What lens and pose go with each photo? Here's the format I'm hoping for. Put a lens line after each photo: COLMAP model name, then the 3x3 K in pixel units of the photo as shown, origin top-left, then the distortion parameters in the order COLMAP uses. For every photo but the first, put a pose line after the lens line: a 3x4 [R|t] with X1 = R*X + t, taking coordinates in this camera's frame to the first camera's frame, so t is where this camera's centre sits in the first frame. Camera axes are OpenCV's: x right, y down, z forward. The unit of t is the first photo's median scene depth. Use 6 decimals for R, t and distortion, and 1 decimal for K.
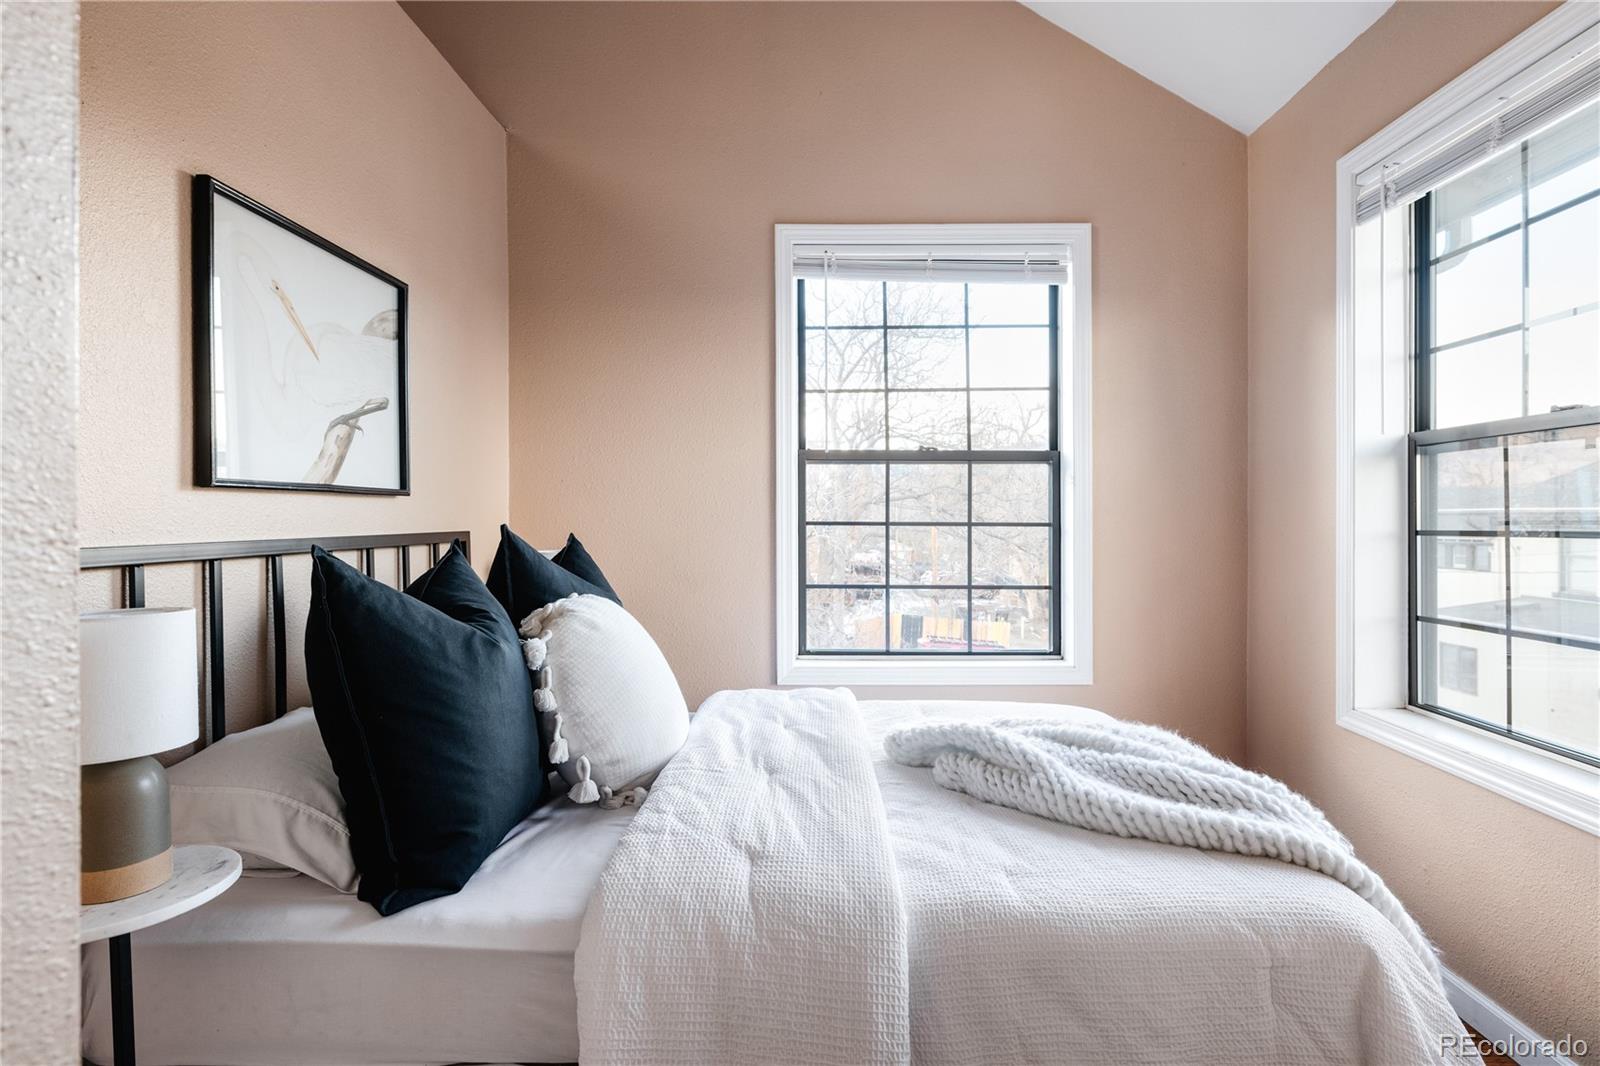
lens RADIAL K [[801.6, 0, 795.6], [0, 801.6, 525.6], [0, 0, 1]] dist [-0.002395, -0.000541]
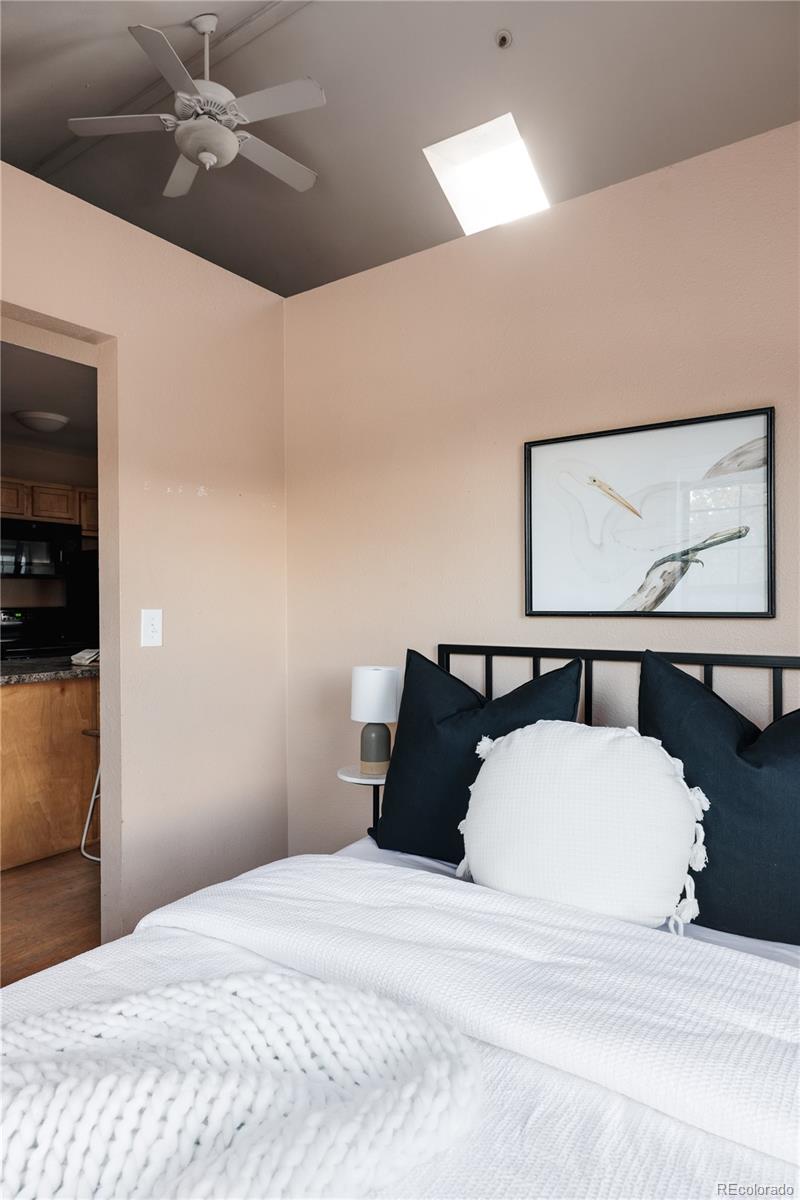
lens RADIAL K [[725.9, 0, 400.0], [0, 725.9, 600.0], [0, 0, 1]] dist [-0.002675, 0.000076]
pose [[-0.543937, 0.011211, -0.839051, 0.580347], [-0.001698, 0.999894, 0.014462, -0.078839], [0.839124, 0.009291, -0.543860, 1.207901]]
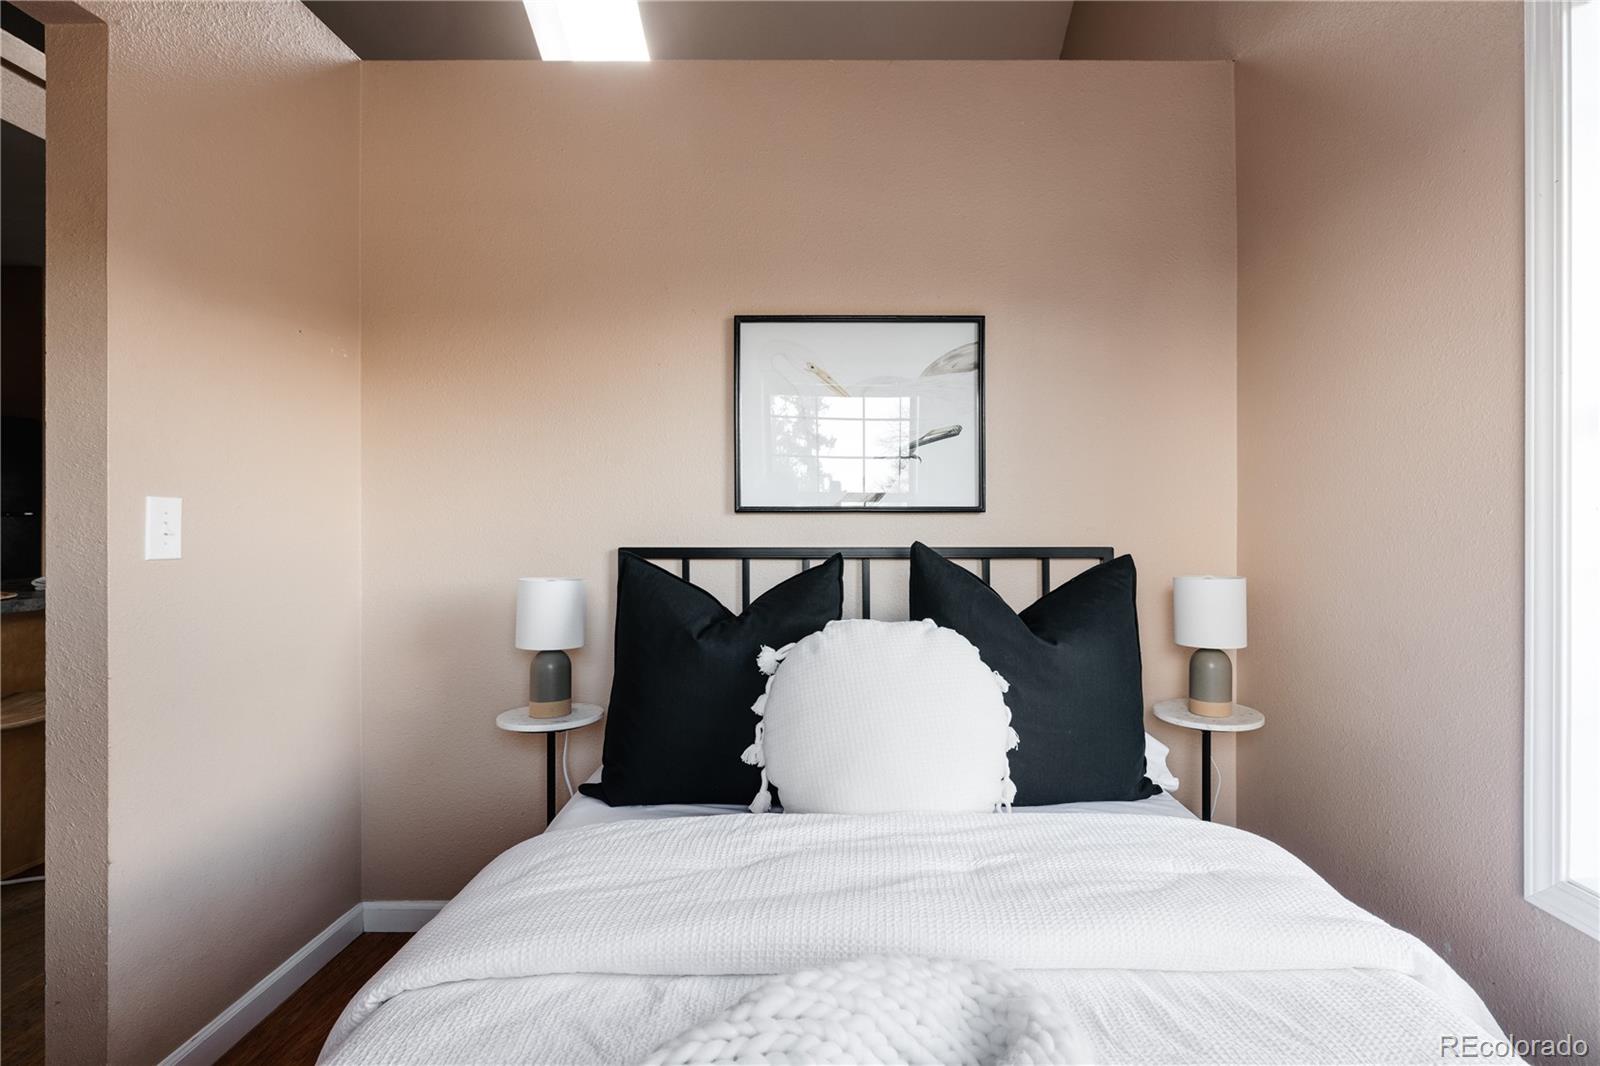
lens RADIAL K [[780.5, 0, 800.7], [0, 780.5, 518.8], [0, 0, 1]] dist [-0.000099, -0.000287]
pose [[0.053665, 0.008747, -0.998521, 0.602076], [-0.014328, 0.999865, 0.007989, -0.036280], [0.998456, 0.013878, 0.053783, 0.766198]]
